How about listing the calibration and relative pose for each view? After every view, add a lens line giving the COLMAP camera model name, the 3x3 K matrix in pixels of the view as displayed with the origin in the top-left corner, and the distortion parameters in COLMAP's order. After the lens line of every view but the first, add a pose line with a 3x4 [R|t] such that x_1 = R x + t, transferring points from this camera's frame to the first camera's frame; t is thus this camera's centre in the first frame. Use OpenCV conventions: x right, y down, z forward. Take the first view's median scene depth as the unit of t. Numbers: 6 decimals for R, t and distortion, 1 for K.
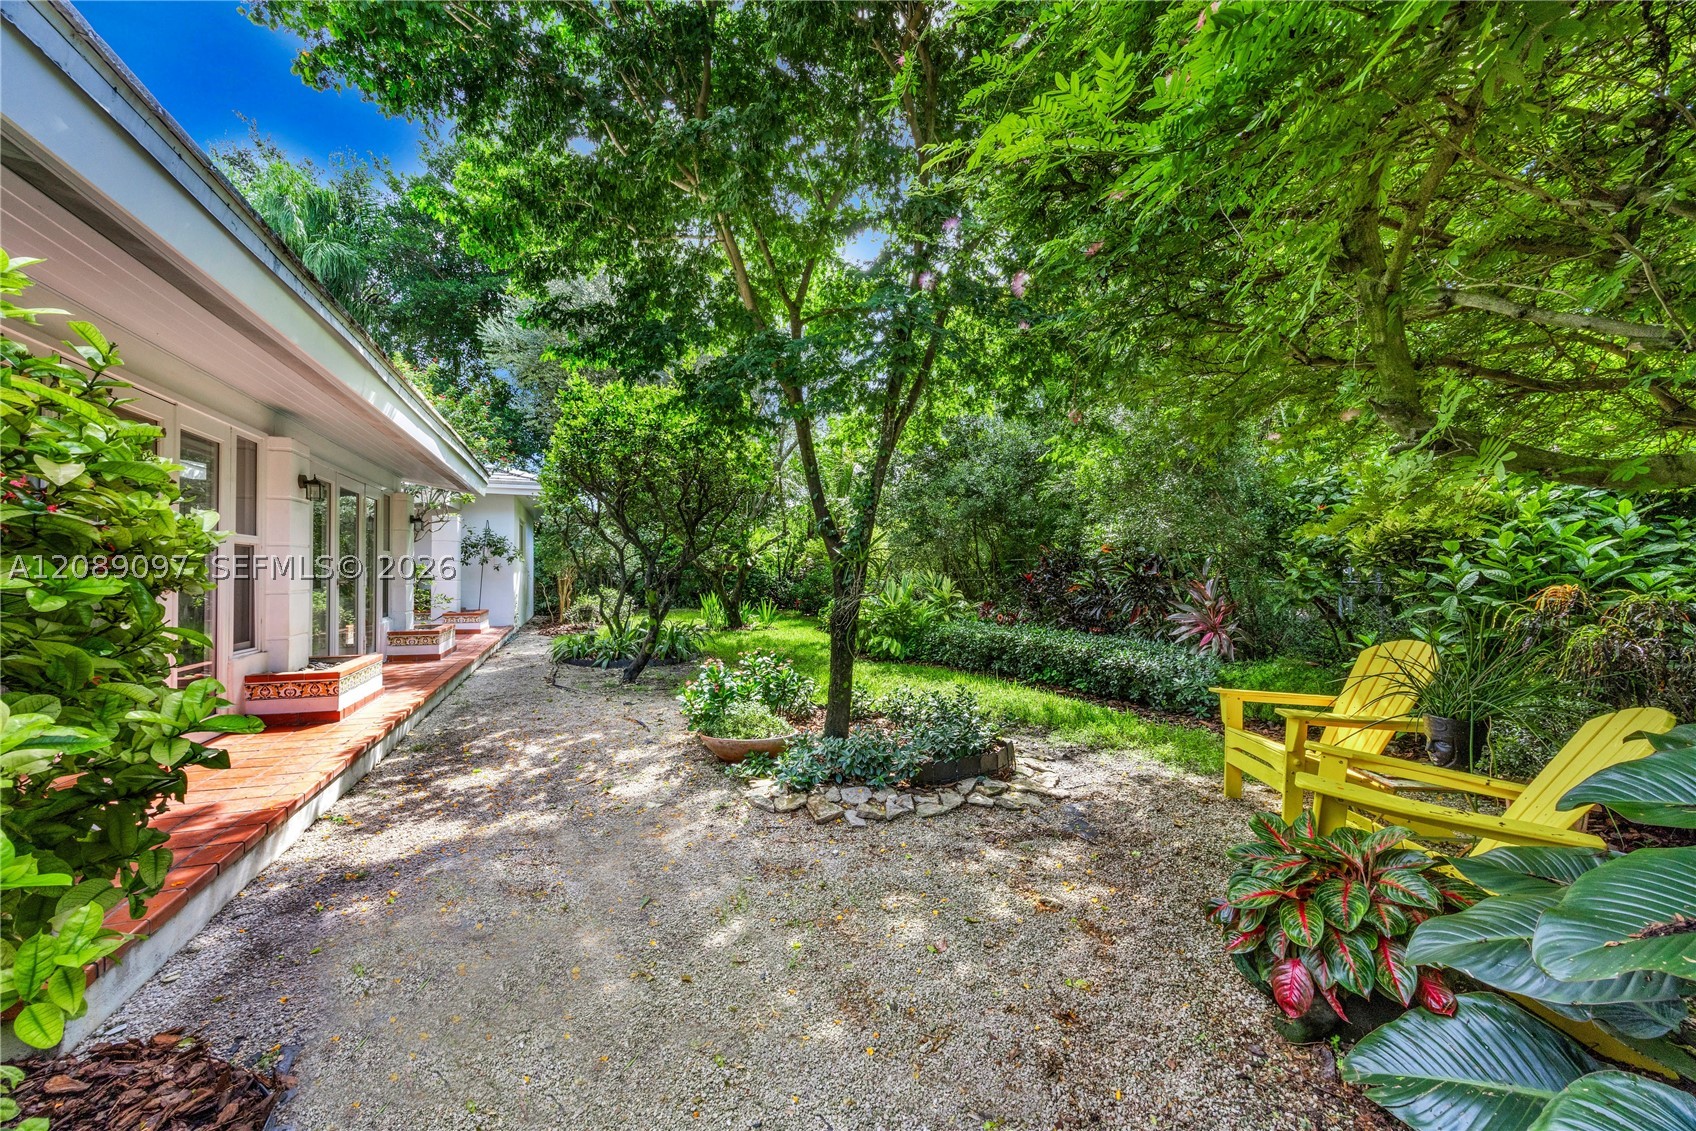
lens RADIAL K [[679.5, 0, 843.1], [0, 679.5, 566.3], [0, 0, 1]] dist [0.001336, 0.000237]
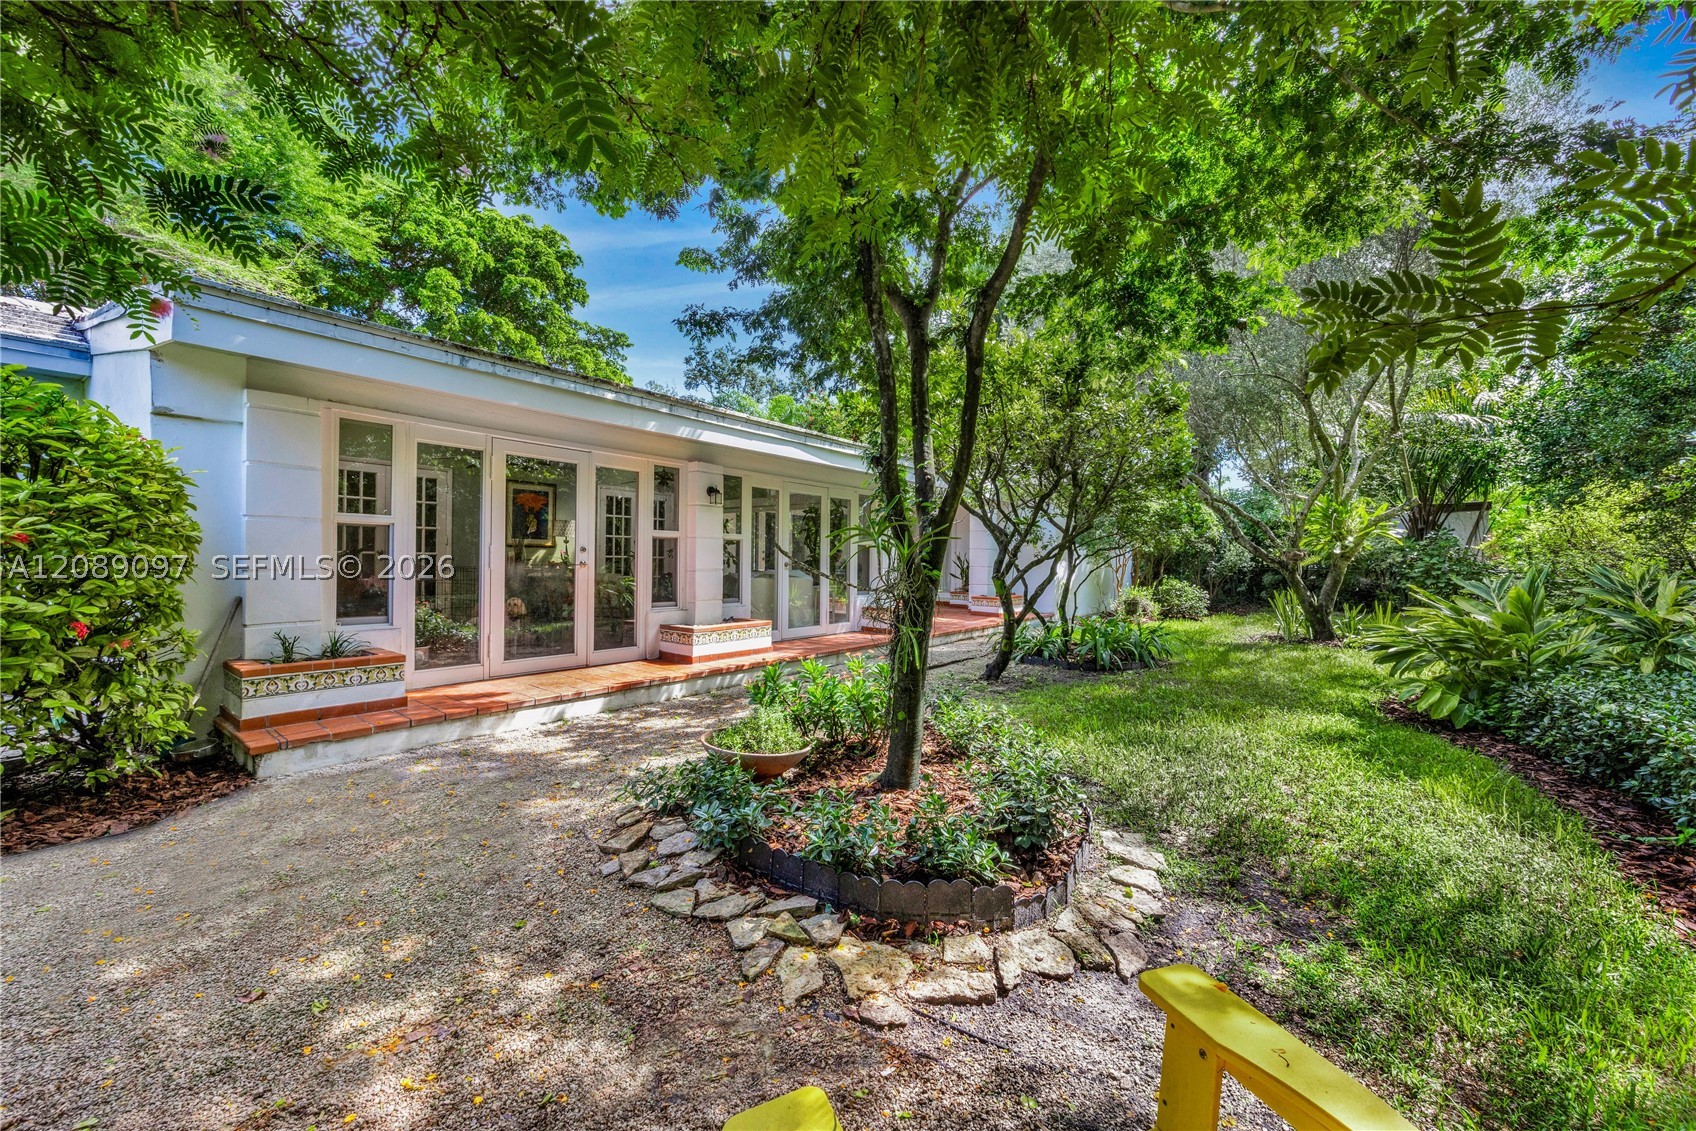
lens RADIAL K [[679.5, 0, 842.6], [0, 679.5, 562.8], [0, 0, 1]] dist [0.001336, 0.000237]
pose [[0.473454, 0.012412, -0.880731, 0.748858], [-0.010669, 0.999908, 0.008357, 0.010309], [0.880754, 0.005440, 0.473543, 0.763933]]
